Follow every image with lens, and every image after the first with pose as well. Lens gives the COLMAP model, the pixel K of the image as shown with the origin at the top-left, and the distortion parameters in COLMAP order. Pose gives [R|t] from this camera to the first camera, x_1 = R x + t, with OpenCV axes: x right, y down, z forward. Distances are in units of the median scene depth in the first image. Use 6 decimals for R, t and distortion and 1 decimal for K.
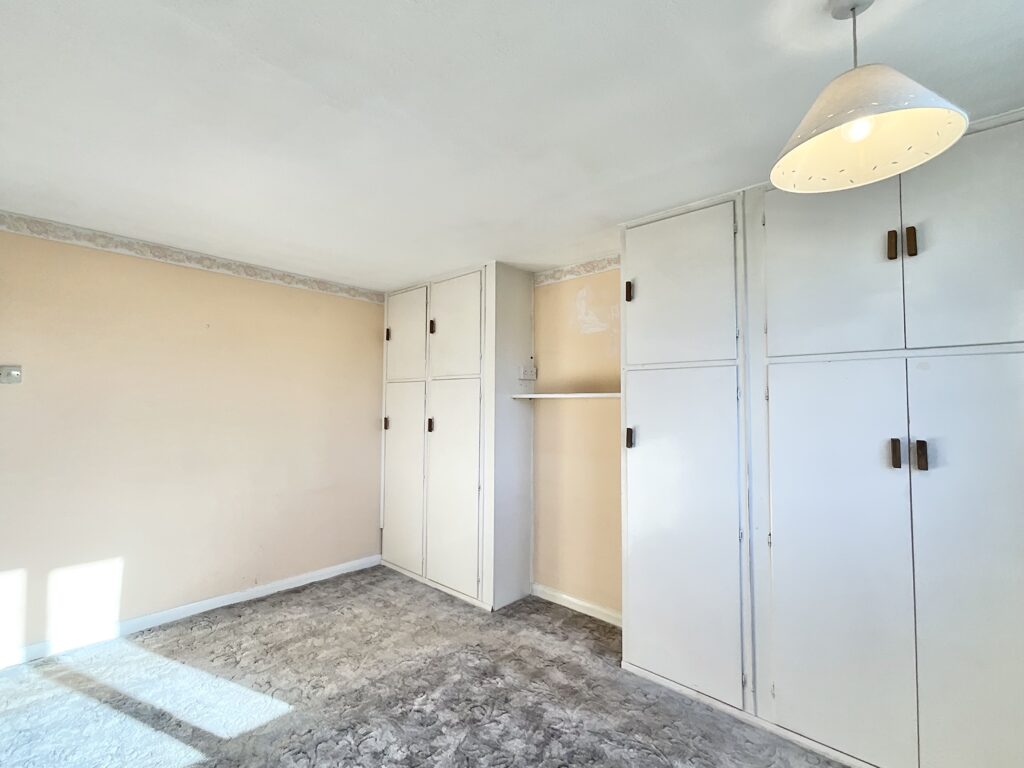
lens RADIAL K [[435.1, 0, 512.0], [0, 435.1, 384.0], [0, 0, 1]] dist [0.000785, -0.000063]
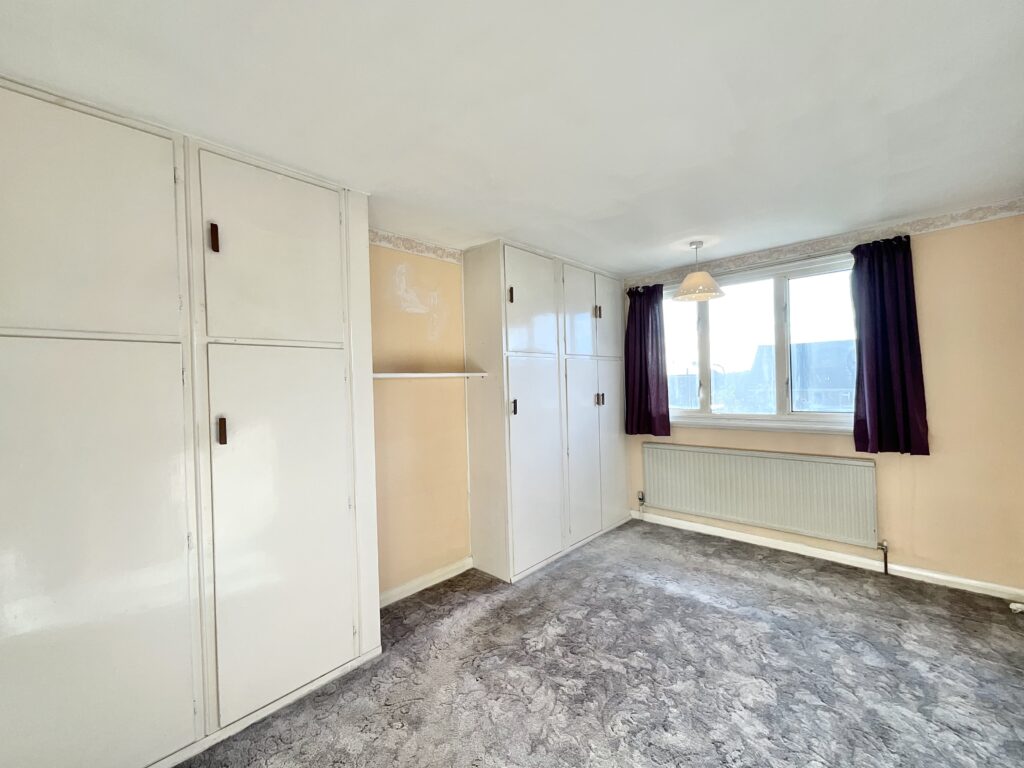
lens RADIAL K [[409.7, 0, 512.0], [0, 409.7, 384.0], [0, 0, 1]] dist [0.000835, 0.000071]
pose [[0.050466, -0.009319, 0.998682, -0.837740], [-0.018721, 0.999772, 0.010275, 0.035807], [-0.998550, -0.019215, 0.050280, 0.818116]]
